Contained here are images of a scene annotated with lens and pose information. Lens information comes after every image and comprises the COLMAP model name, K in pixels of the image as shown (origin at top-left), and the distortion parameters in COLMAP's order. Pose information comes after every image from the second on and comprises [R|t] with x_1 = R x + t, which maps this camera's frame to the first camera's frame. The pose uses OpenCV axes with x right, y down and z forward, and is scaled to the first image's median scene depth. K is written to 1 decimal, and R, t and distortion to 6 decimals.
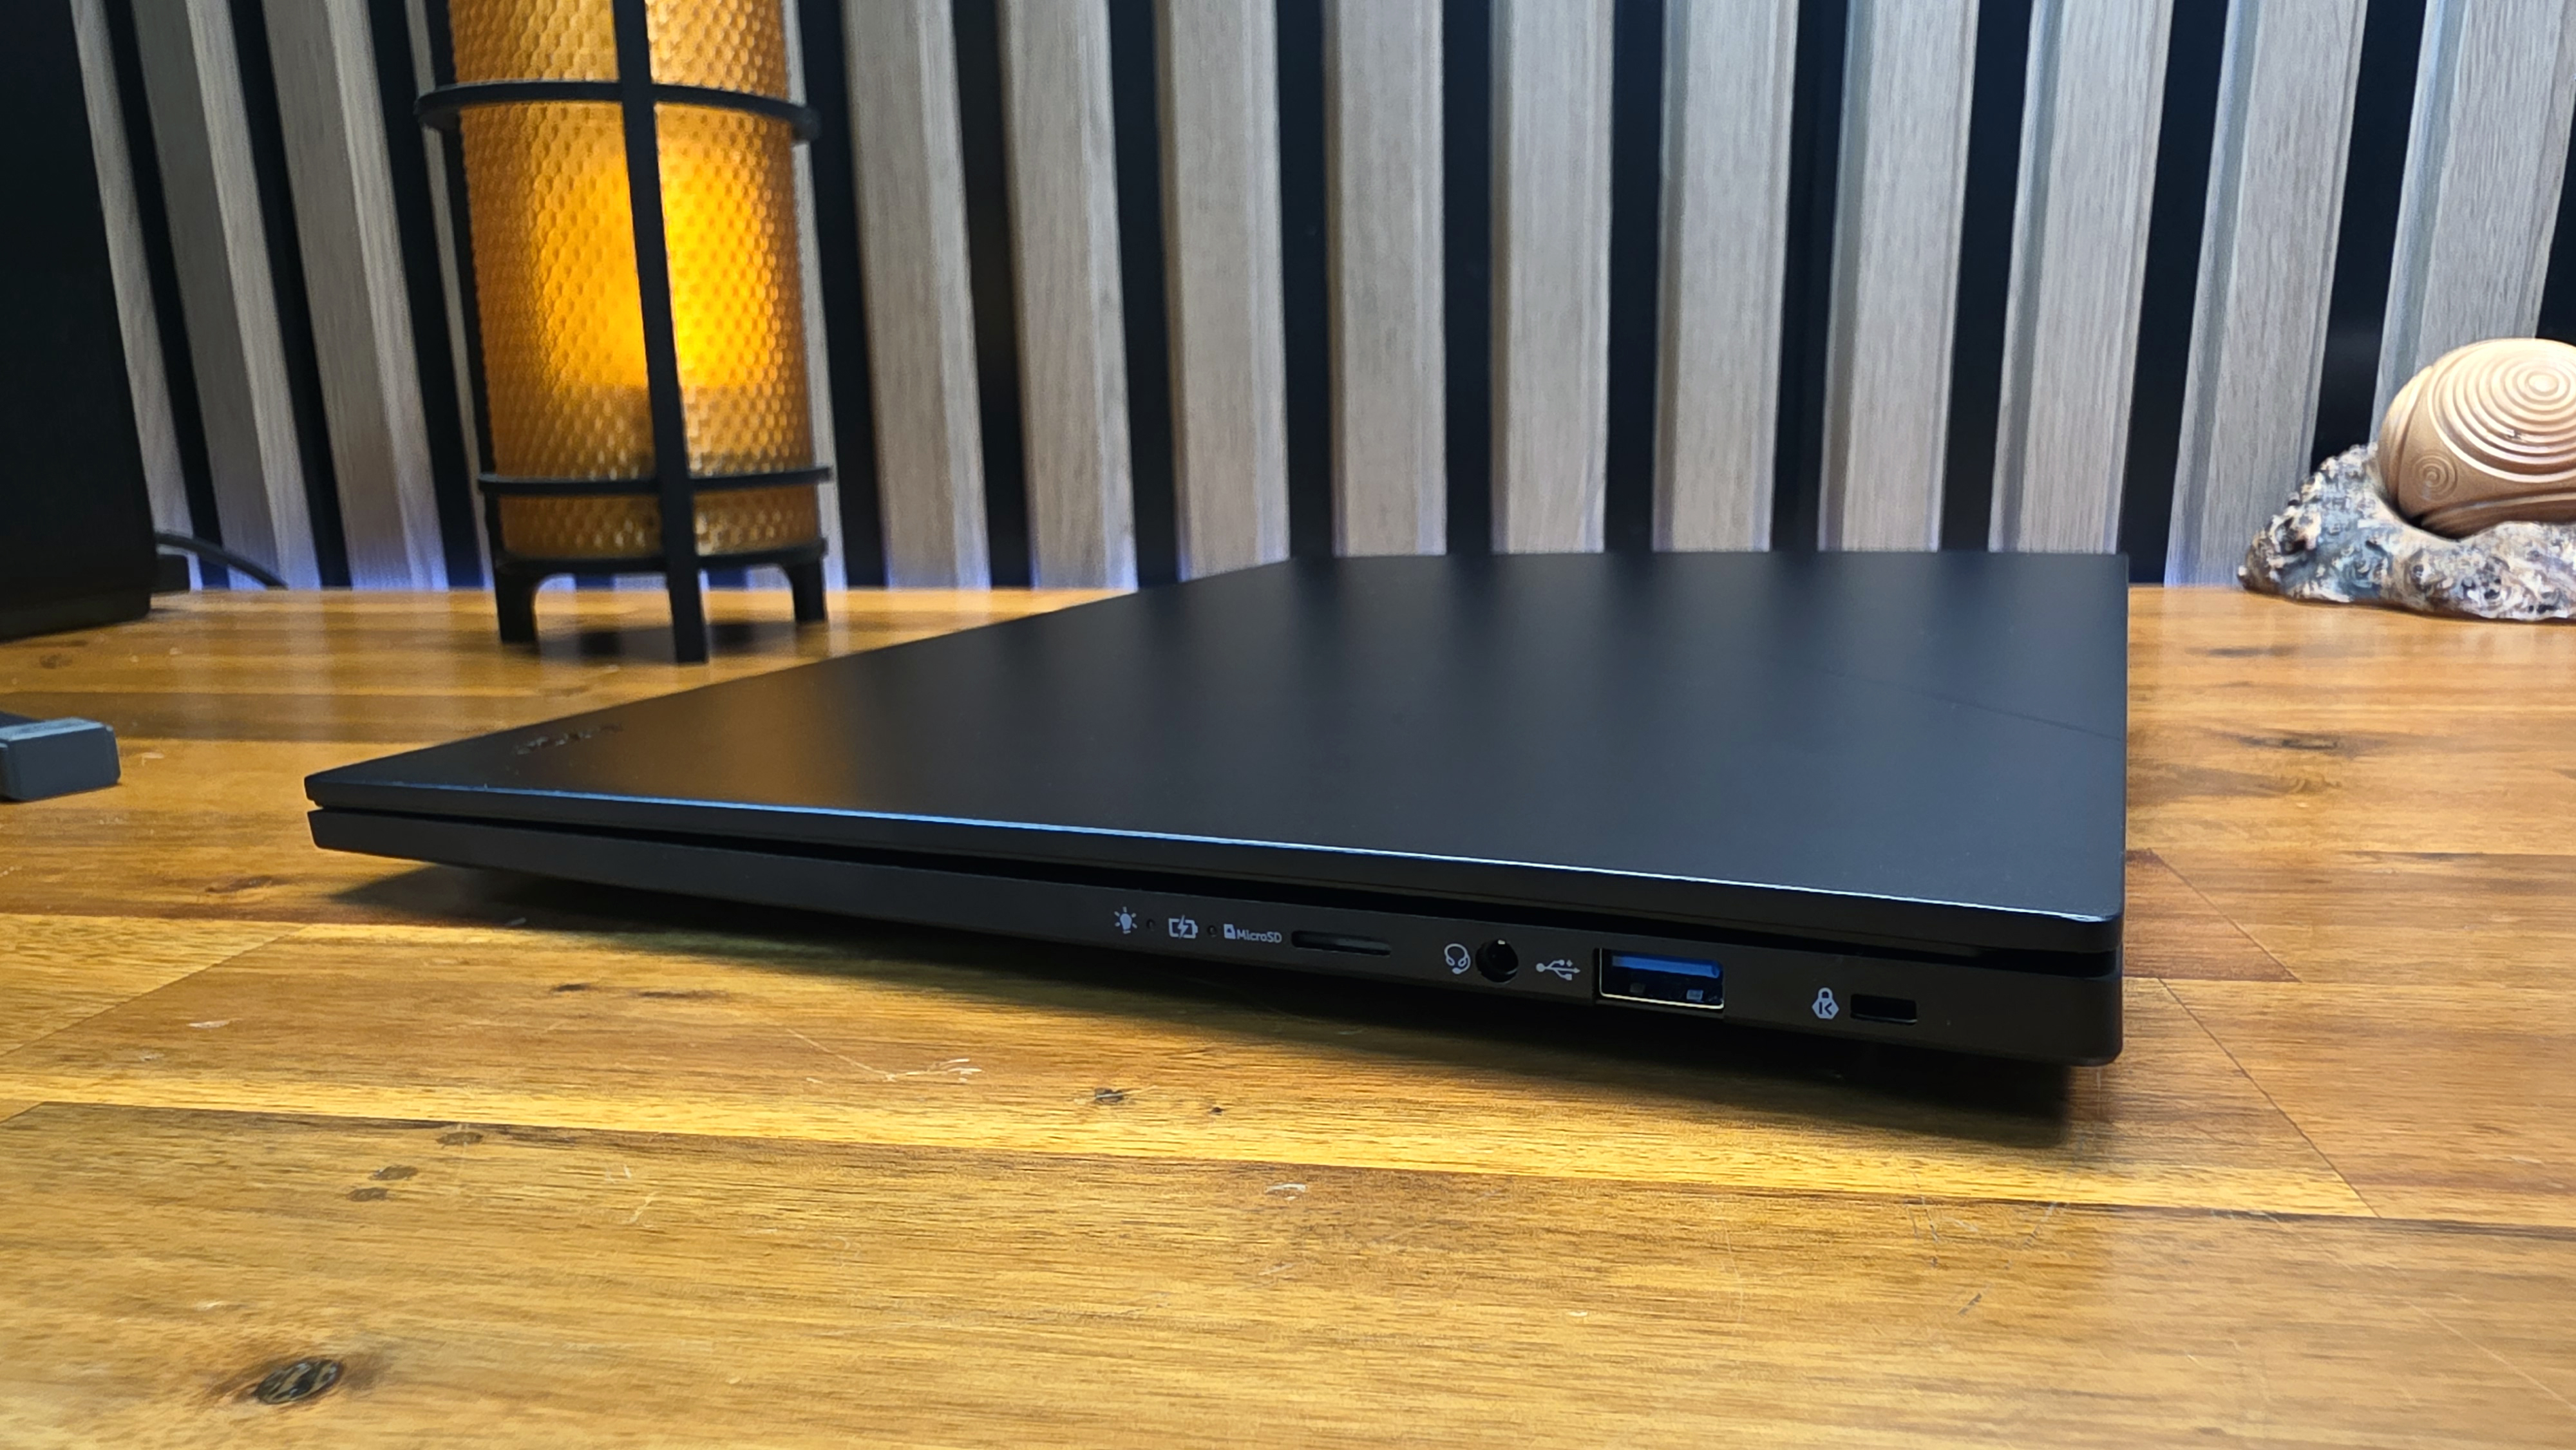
lens RADIAL K [[1630.9, 0, 1275.4], [0, 1630.9, 753.3], [0, 0, 1]] dist [0.001470, -0.000501]
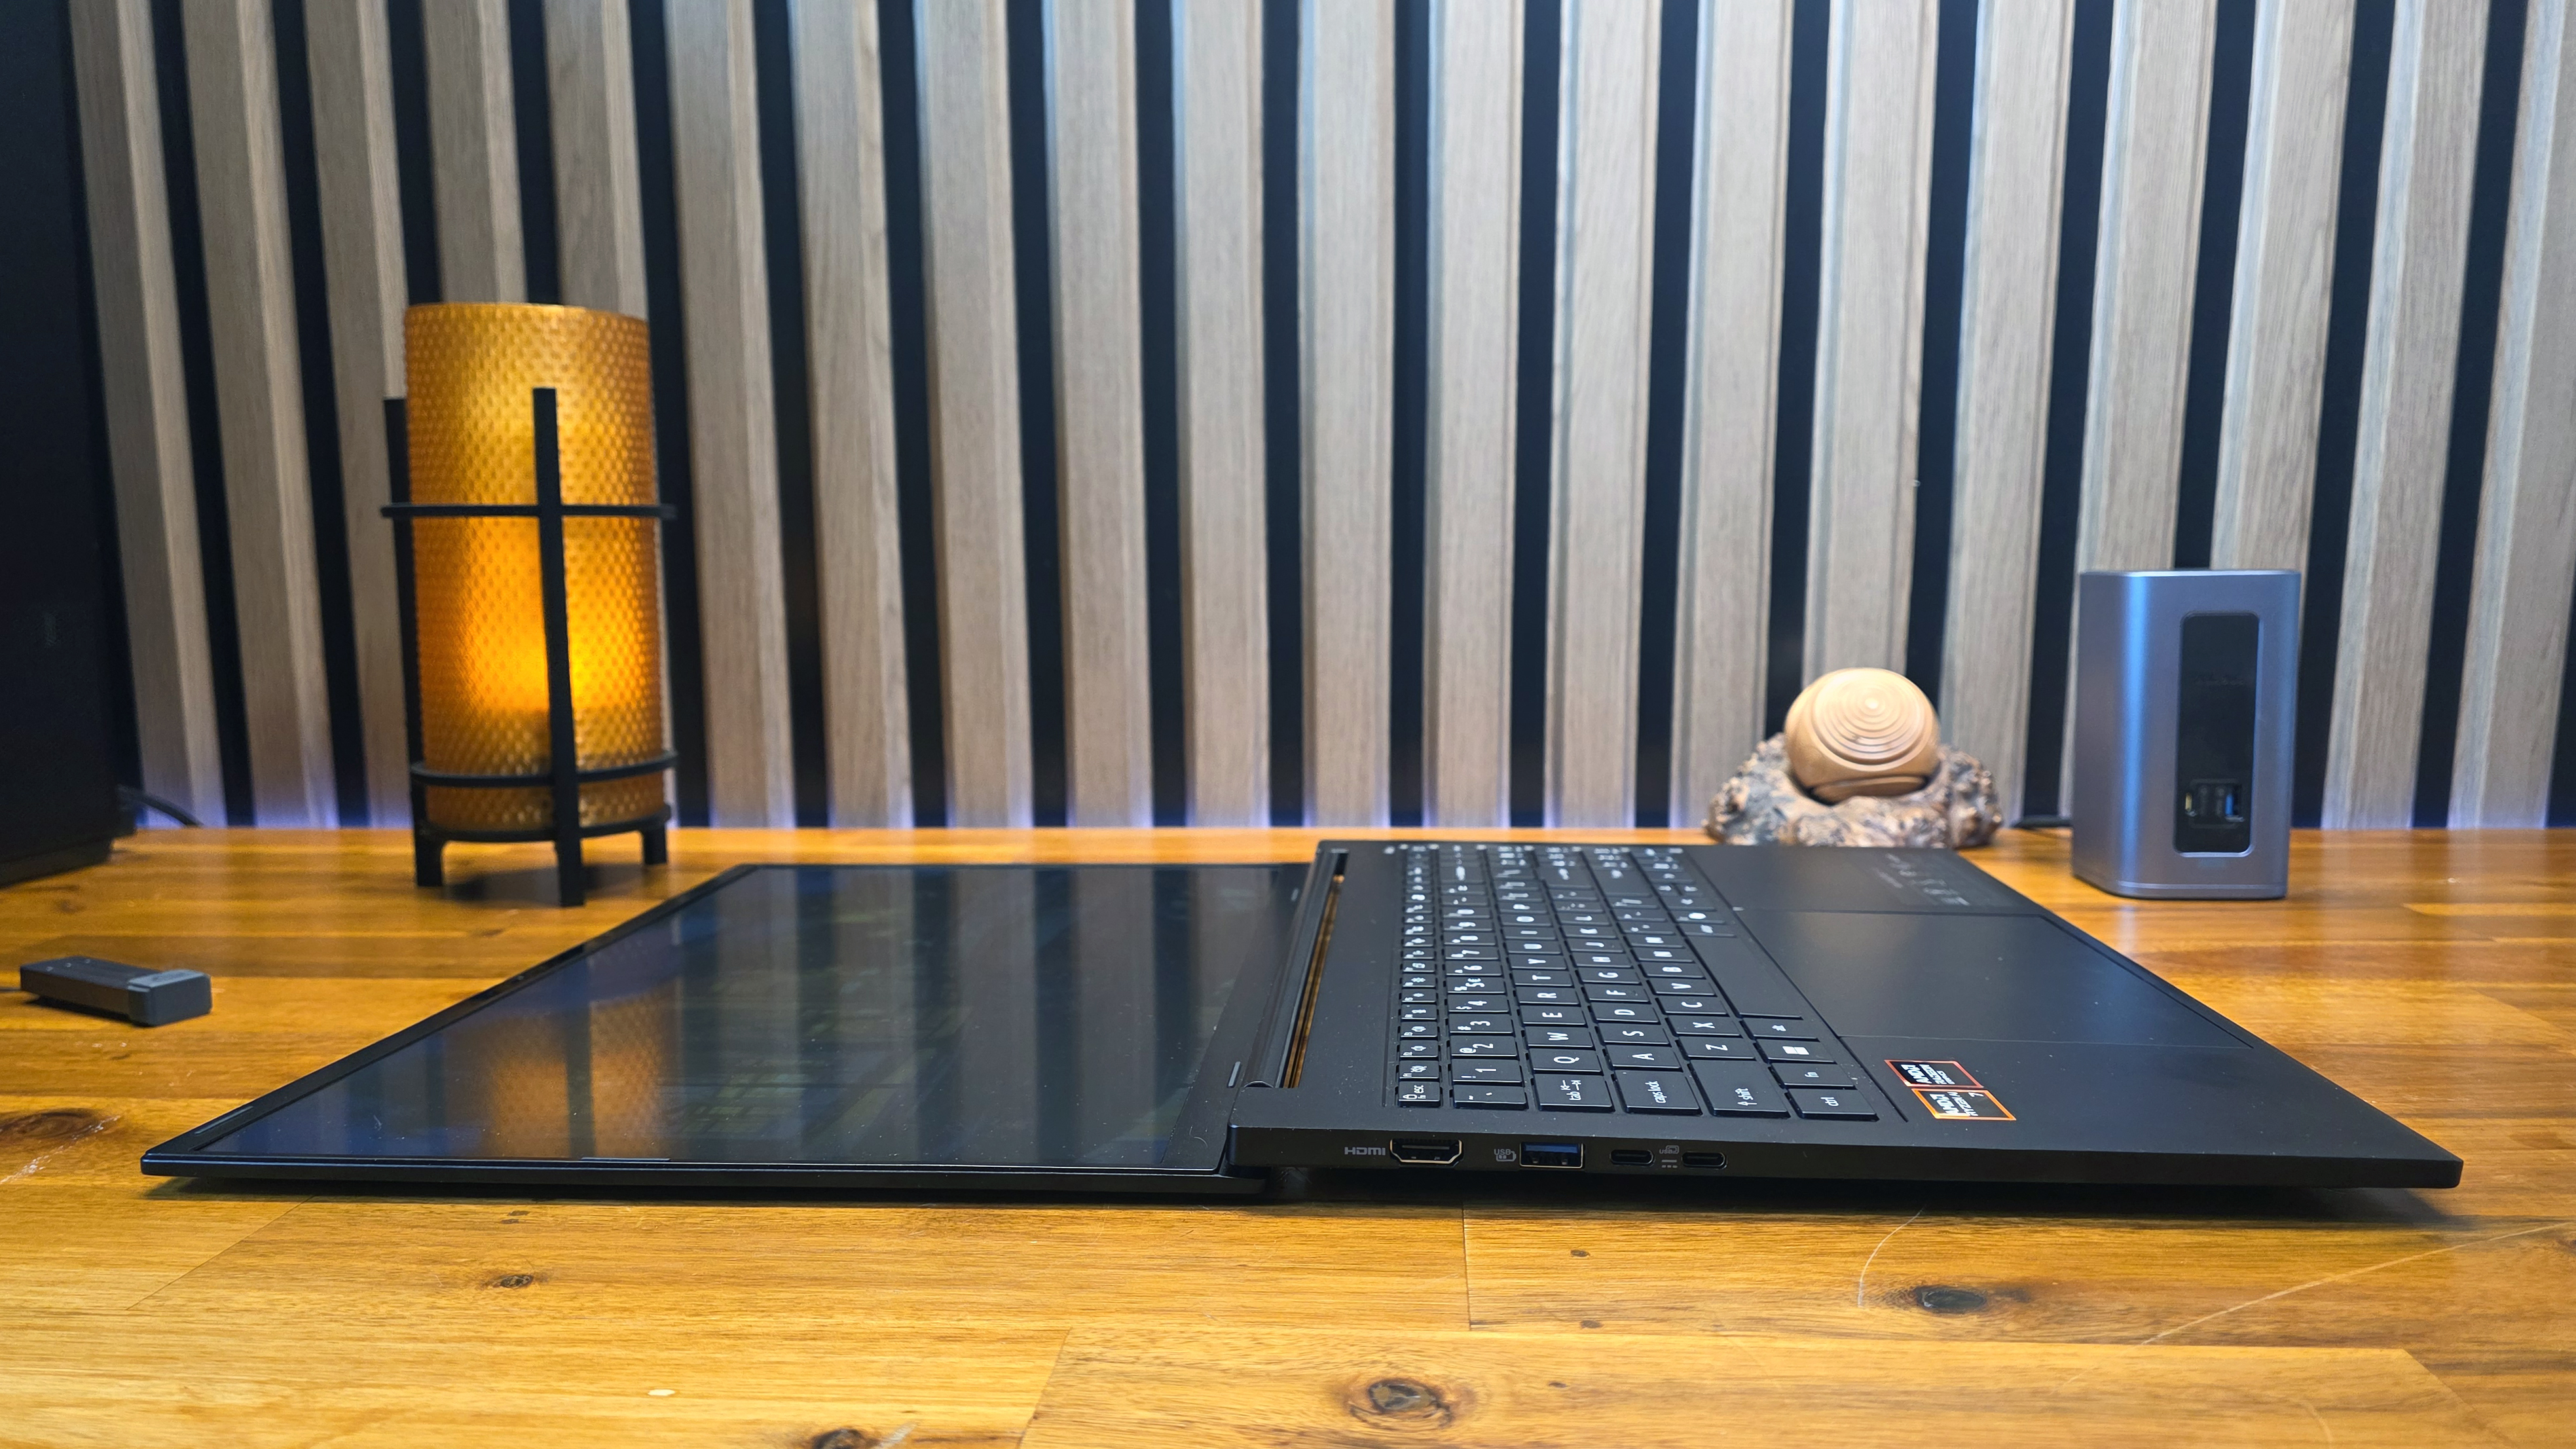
lens RADIAL K [[1761.8, 0, 1288.0], [0, 1761.8, 724.5], [0, 0, 1]] dist [0.054487, -0.088905]
pose [[0.994743, 0.001474, 0.102389, 0.073649], [0.008640, 0.995122, -0.098271, -0.046203], [-0.102034, 0.098639, 0.989878, -0.461635]]
